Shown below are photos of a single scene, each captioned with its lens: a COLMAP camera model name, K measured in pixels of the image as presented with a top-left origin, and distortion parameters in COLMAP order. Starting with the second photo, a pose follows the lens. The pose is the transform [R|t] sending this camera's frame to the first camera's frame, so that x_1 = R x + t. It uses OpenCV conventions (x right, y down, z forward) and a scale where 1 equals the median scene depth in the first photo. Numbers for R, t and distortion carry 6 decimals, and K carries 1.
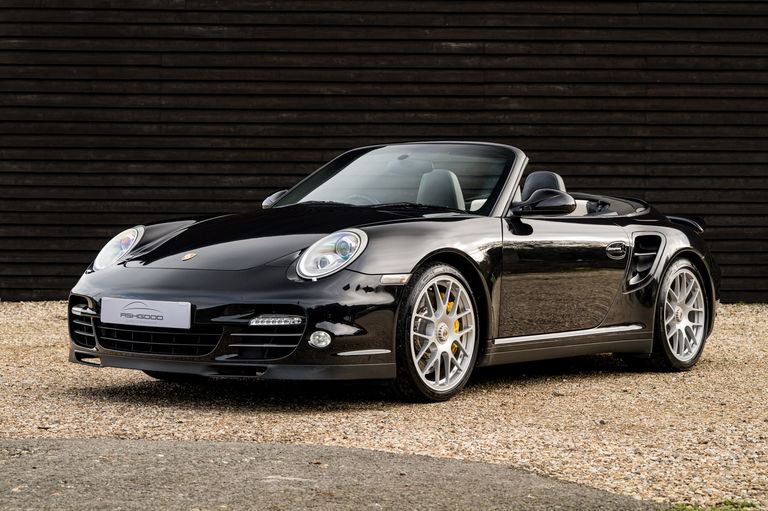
lens RADIAL K [[1587.2, 0, 383.9], [0, 1587.2, 251.3], [0, 0, 1]] dist [0.016289, 0.000000]
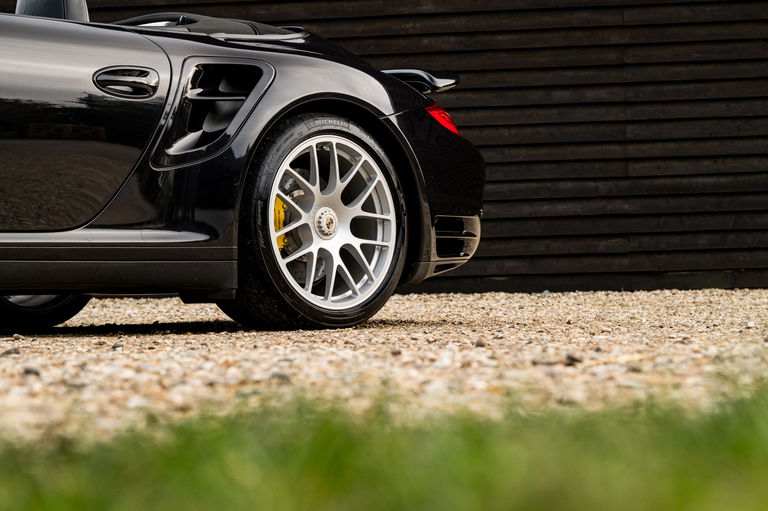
lens RADIAL K [[1782.6, 0, 384.8], [0, 1782.6, 254.6], [0, 0, 1]] dist [-0.016433, 0.000000]
pose [[0.986660, -0.031051, -0.159803, 0.184192], [0.024555, 0.998796, -0.042469, 0.046860], [0.160930, 0.037979, 0.986235, 0.243846]]
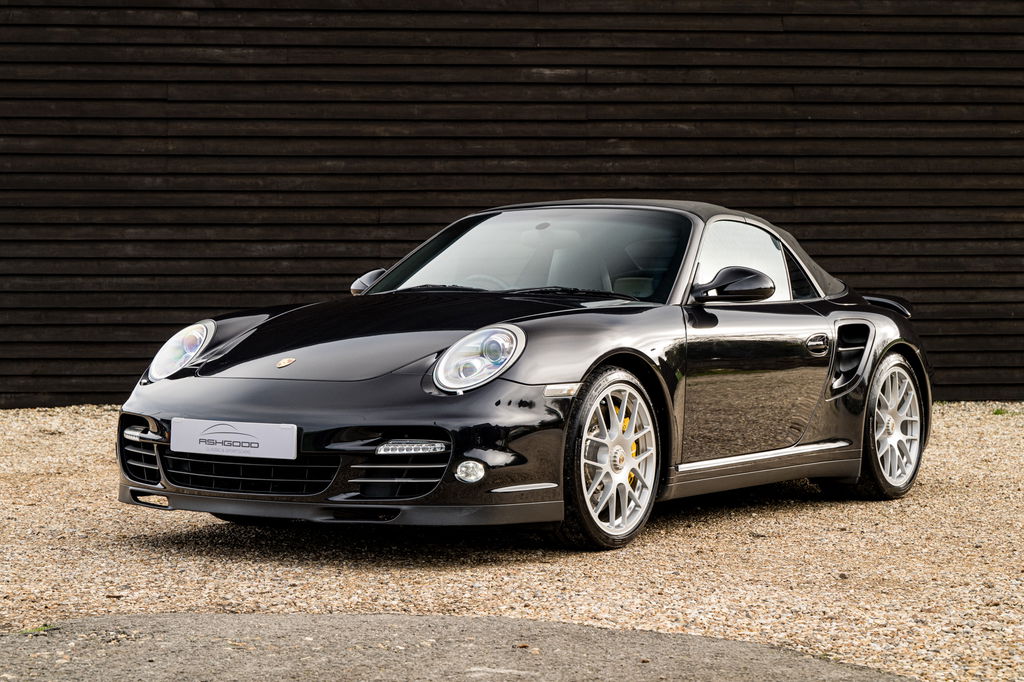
lens RADIAL K [[2027.7, 0, 506.0], [0, 2027.7, 342.2], [0, 0, 1]] dist [0.022741, 0.000000]
pose [[0.998521, -0.009159, 0.053596, -0.030465], [0.008792, 0.999936, 0.007083, -0.005368], [-0.053658, -0.006601, 0.998538, 0.012806]]
